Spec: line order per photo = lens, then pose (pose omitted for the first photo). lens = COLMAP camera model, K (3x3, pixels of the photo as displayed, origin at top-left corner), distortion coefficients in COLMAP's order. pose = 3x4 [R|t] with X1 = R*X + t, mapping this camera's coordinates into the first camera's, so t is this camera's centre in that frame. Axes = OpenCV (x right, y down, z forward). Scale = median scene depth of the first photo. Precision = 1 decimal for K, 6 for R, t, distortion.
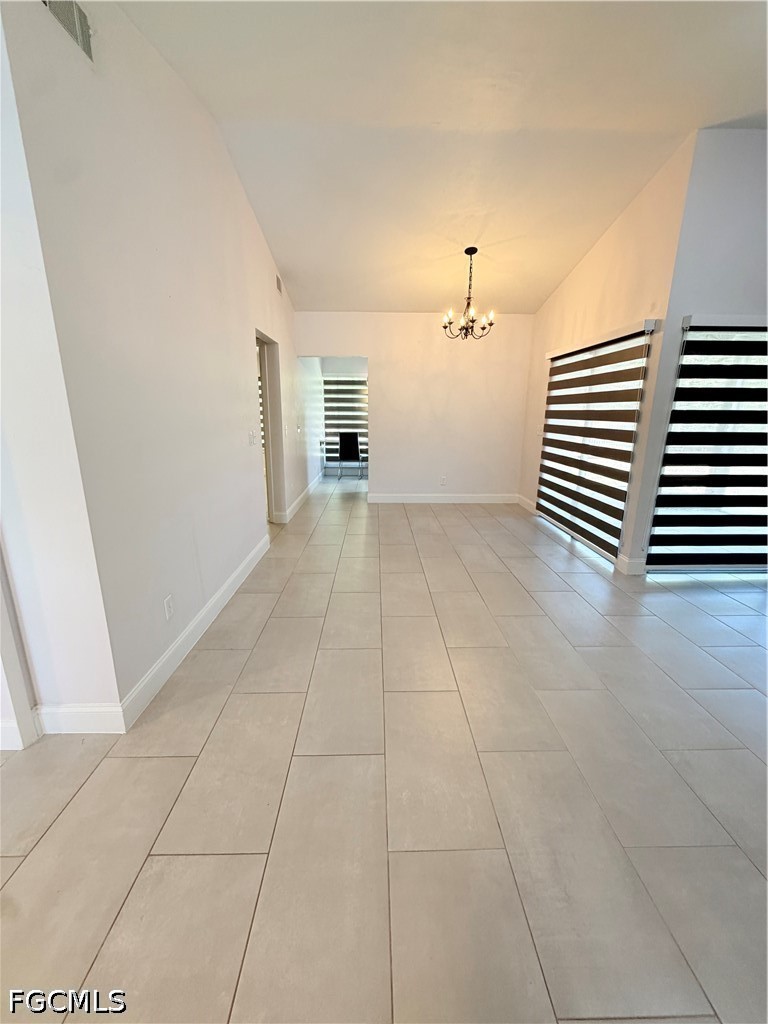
lens RADIAL K [[409.9, 0, 378.4], [0, 409.9, 509.5], [0, 0, 1]] dist [0.001822, -0.001182]
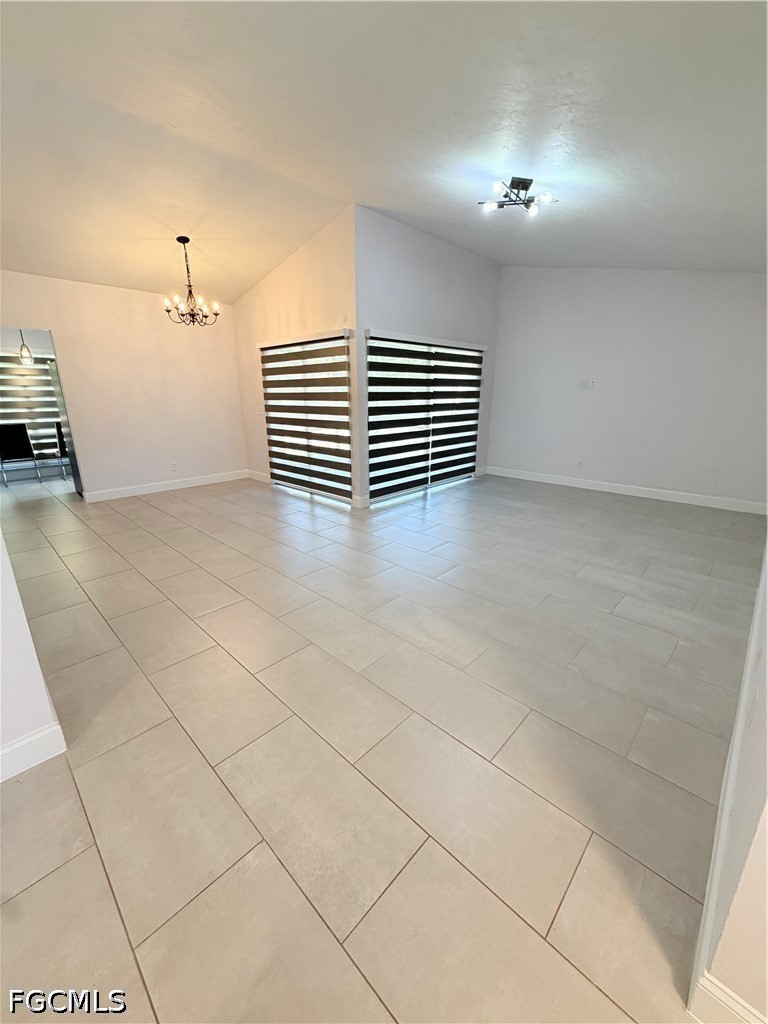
lens RADIAL K [[409.9, 0, 381.4], [0, 409.9, 510.0], [0, 0, 1]] dist [0.001822, -0.001182]
pose [[0.706610, -0.204461, 0.677420, -0.313293], [0.175772, 0.978056, 0.111855, 0.016995], [-0.685425, 0.040033, 0.727042, -0.092060]]
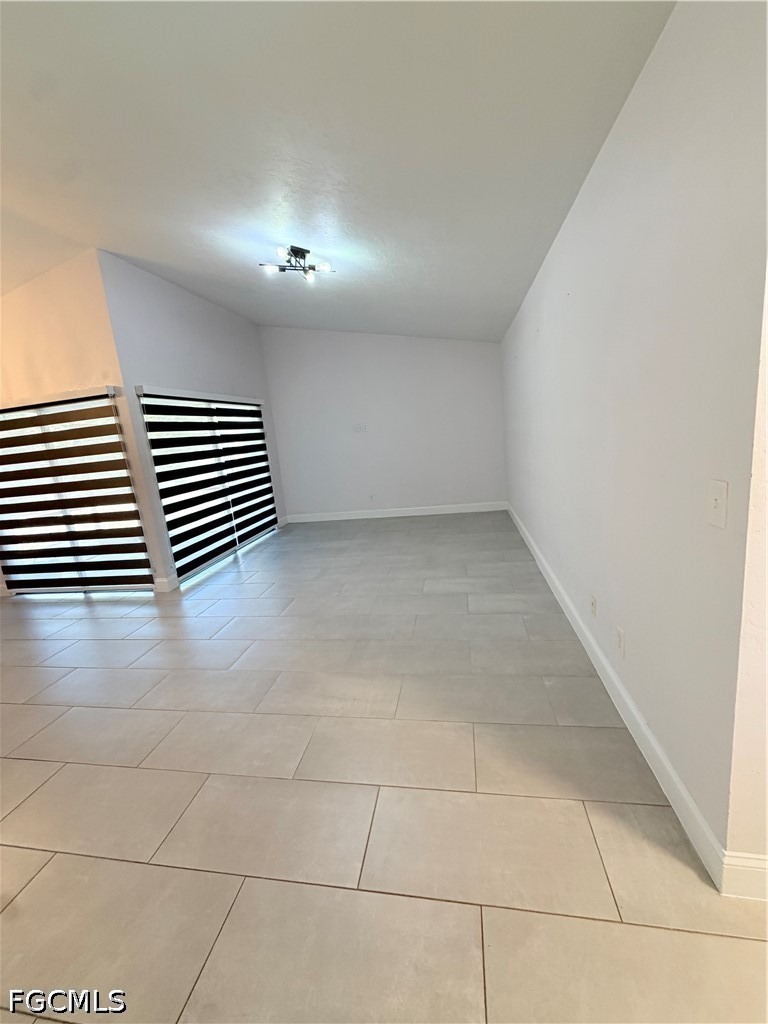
lens RADIAL K [[409.9, 0, 383.0], [0, 409.9, 510.0], [0, 0, 1]] dist [0.001822, -0.001182]
pose [[0.197092, -0.209584, 0.957721, -0.360209], [0.330843, 0.933796, 0.136263, -0.019366], [-0.922875, 0.289999, 0.253383, 0.053685]]
